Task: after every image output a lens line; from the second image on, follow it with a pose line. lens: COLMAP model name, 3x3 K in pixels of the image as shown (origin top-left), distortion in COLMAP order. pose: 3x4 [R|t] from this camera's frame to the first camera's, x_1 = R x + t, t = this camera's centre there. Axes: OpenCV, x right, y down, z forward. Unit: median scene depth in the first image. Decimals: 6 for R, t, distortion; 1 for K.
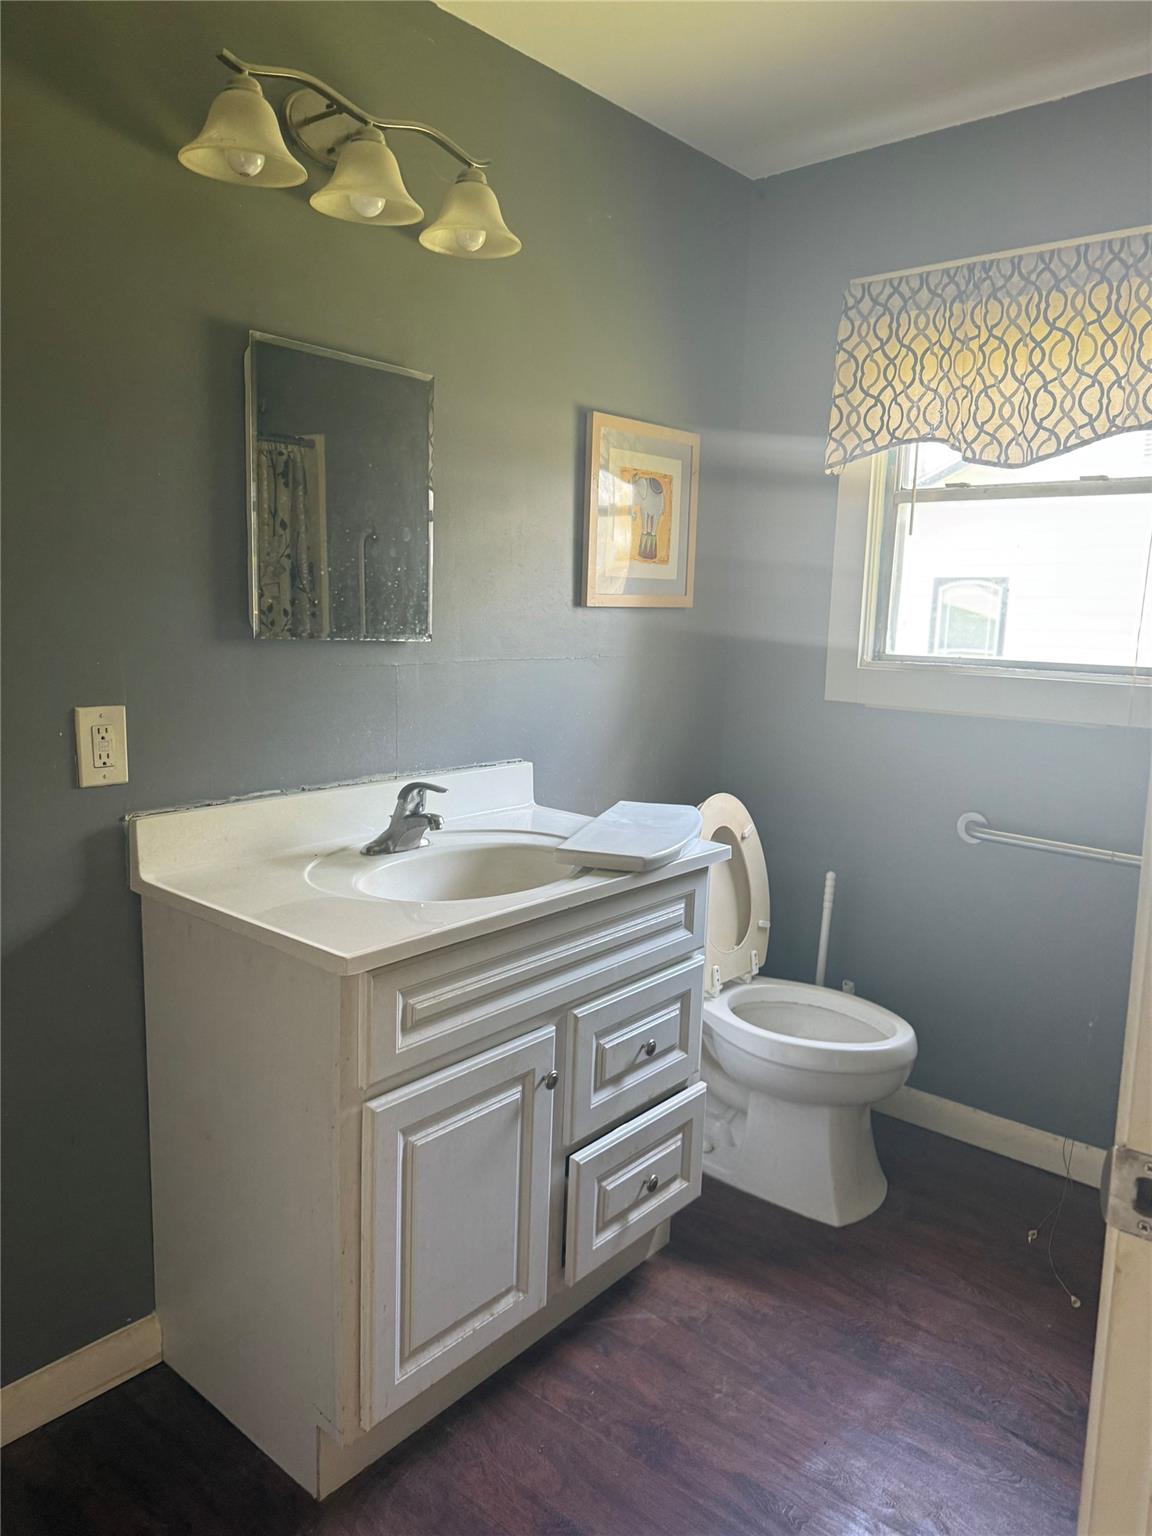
lens RADIAL K [[1083.3, 0, 575.6], [0, 1083.3, 767.4], [0, 0, 1]] dist [0.005815, -0.004056]
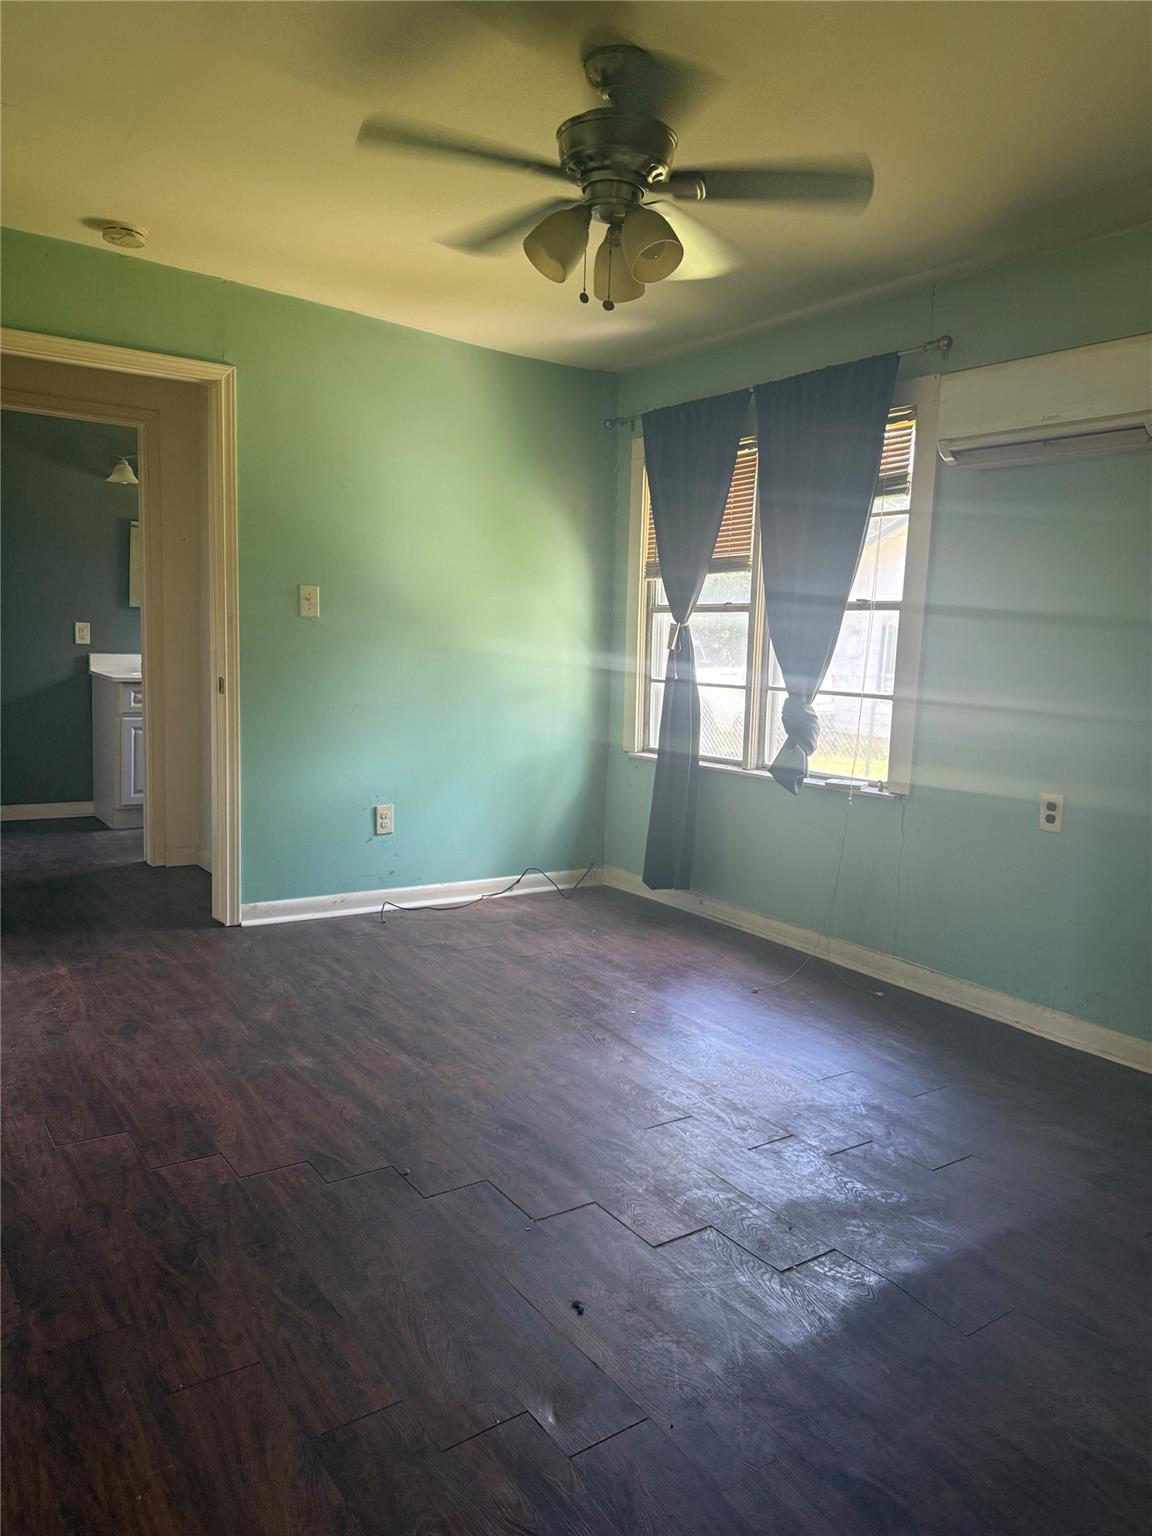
lens RADIAL K [[1083.3, 0, 575.3], [0, 1083.3, 767.9], [0, 0, 1]] dist [0.005815, -0.004056]
pose [[0.971727, 0.047396, -0.231303, 2.081775], [-0.057939, 0.997558, -0.038999, 0.486986], [0.228890, 0.051298, 0.972100, -2.197306]]
